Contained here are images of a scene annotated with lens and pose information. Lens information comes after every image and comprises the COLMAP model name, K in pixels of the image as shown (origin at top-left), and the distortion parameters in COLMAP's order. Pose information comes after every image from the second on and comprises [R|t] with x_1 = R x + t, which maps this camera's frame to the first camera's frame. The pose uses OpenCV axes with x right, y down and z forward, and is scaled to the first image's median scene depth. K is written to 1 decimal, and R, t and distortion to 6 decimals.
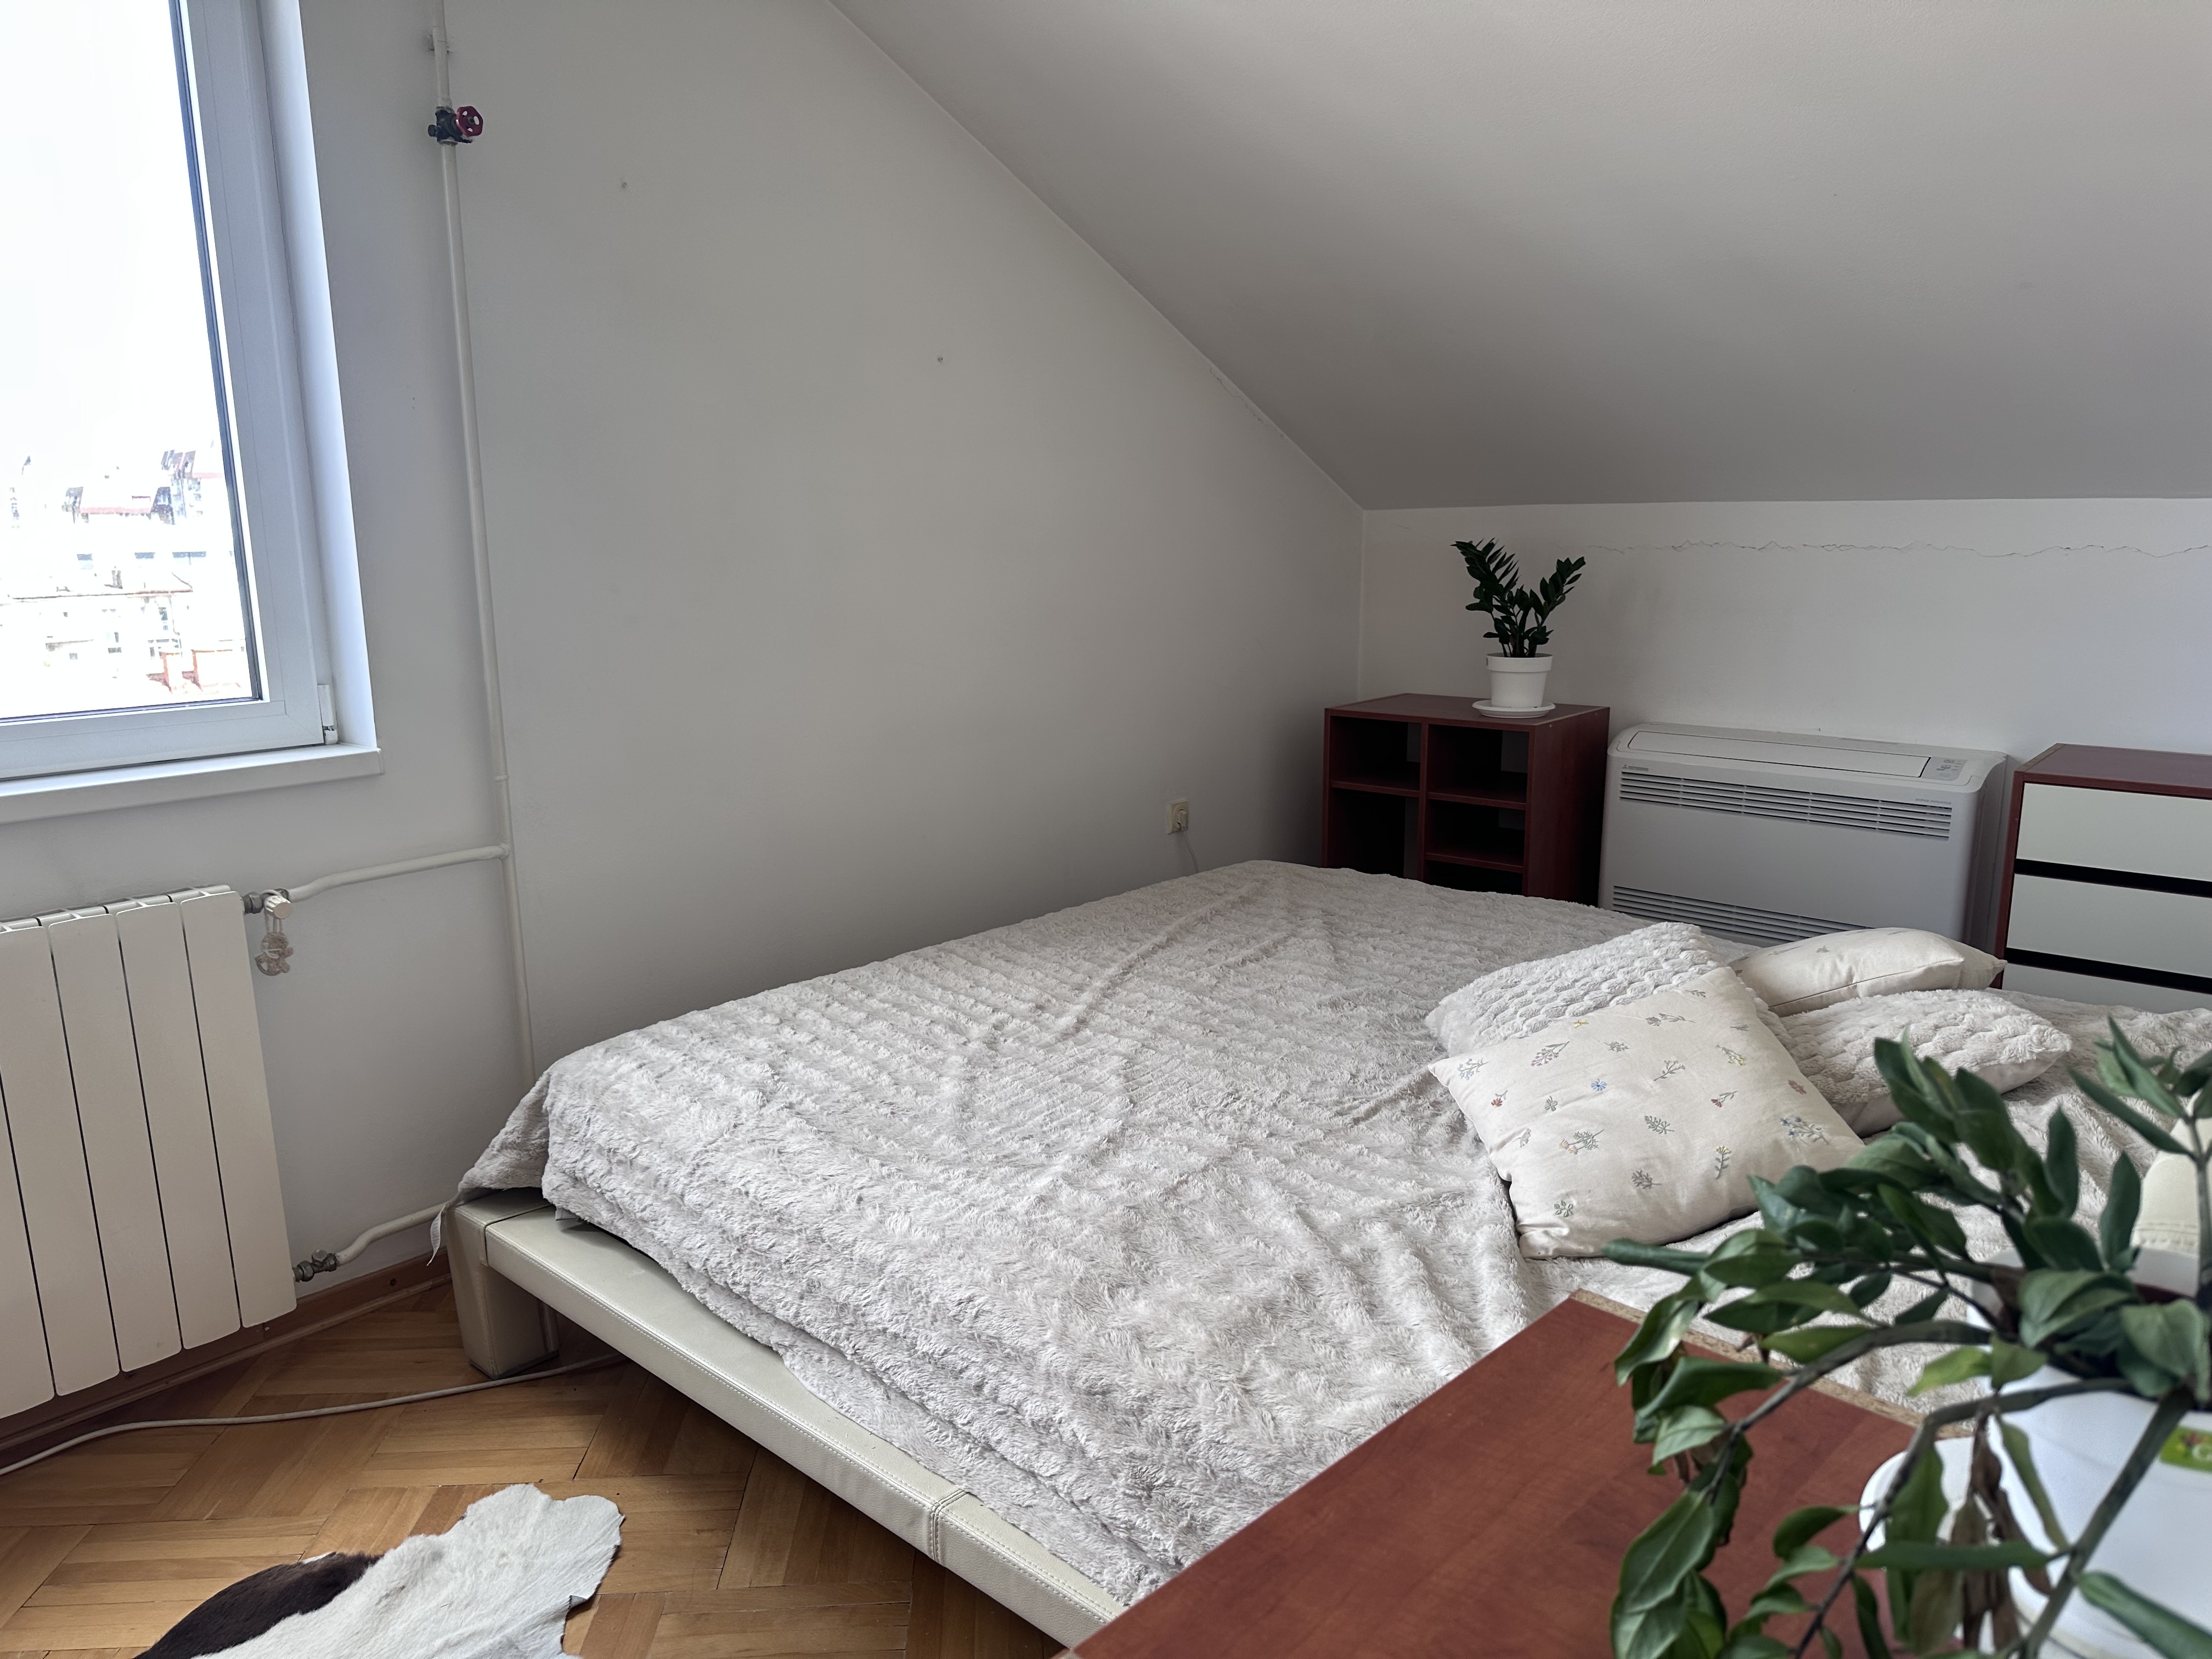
lens RADIAL K [[1563.1, 0, 1106.0], [0, 1563.1, 829.5], [0, 0, 1]] dist [0.165958, -0.211476]
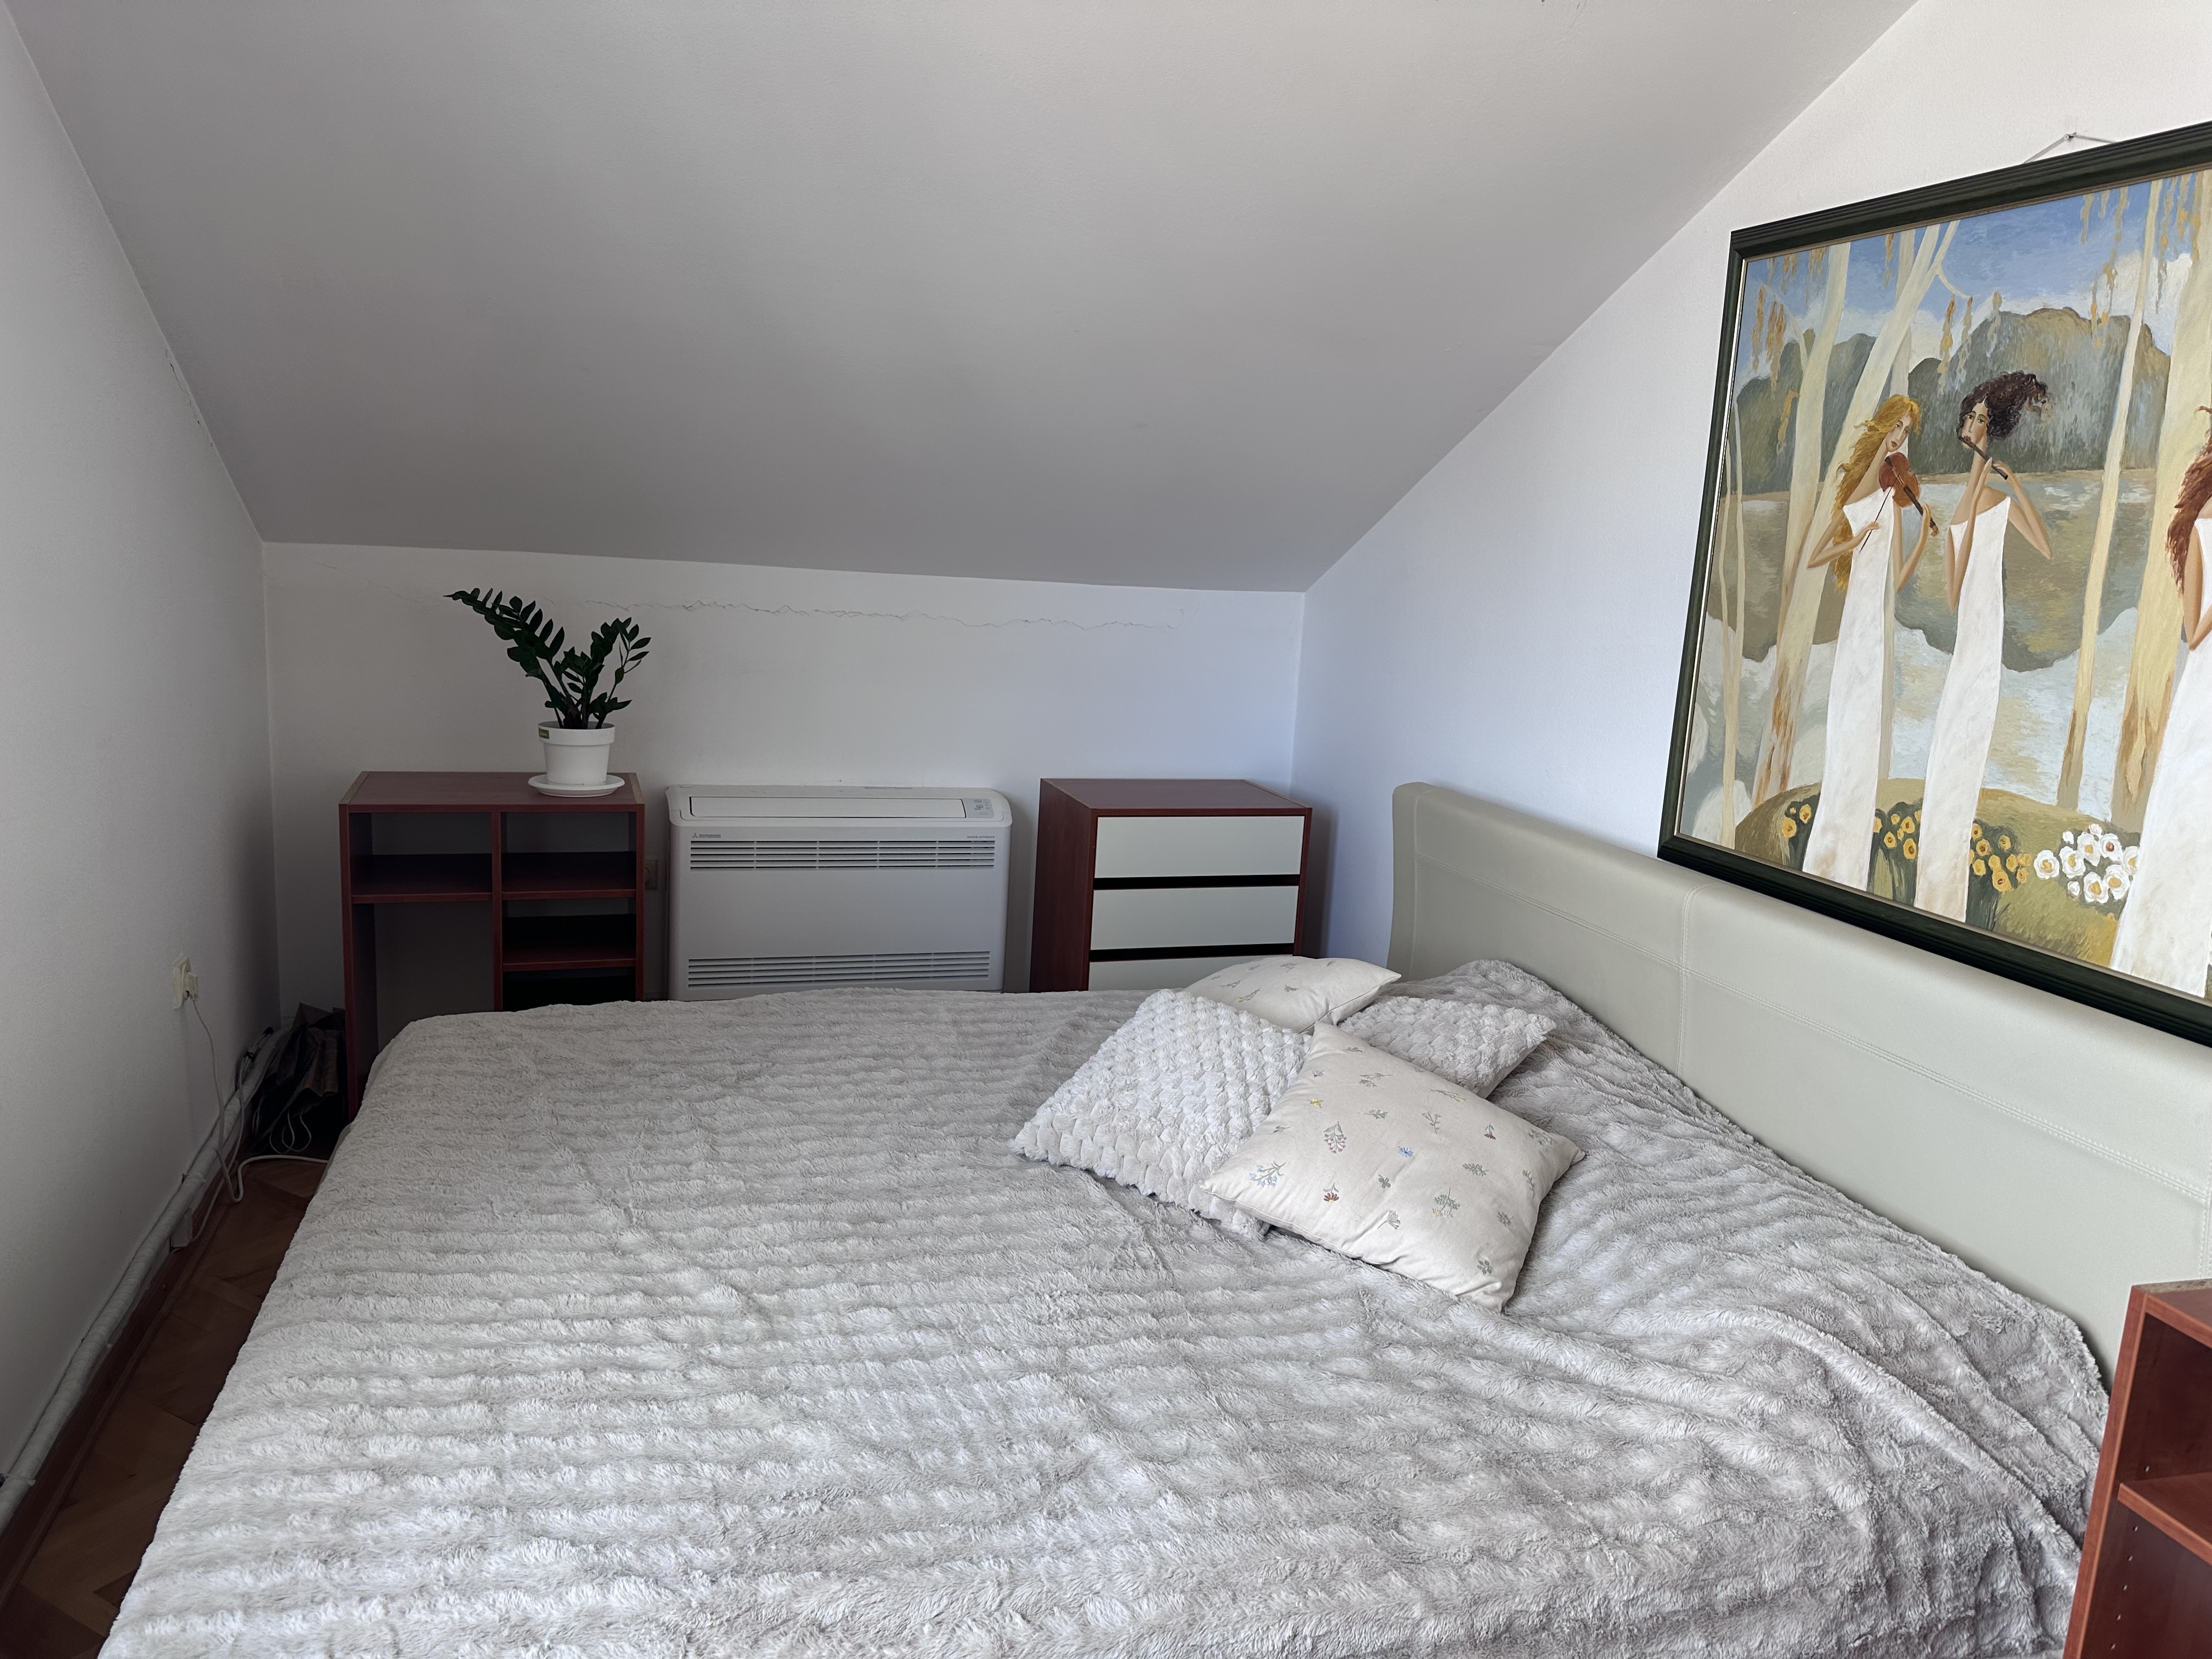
lens RADIAL K [[1587.5, 0, 1107.4], [0, 1587.5, 796.3], [0, 0, 1]] dist [0.130325, -0.224060]
pose [[0.500285, -0.106850, 0.859242, -0.551755], [0.112339, 0.991979, 0.057948, -0.132814], [-0.858542, 0.067536, 0.508276, 0.429117]]
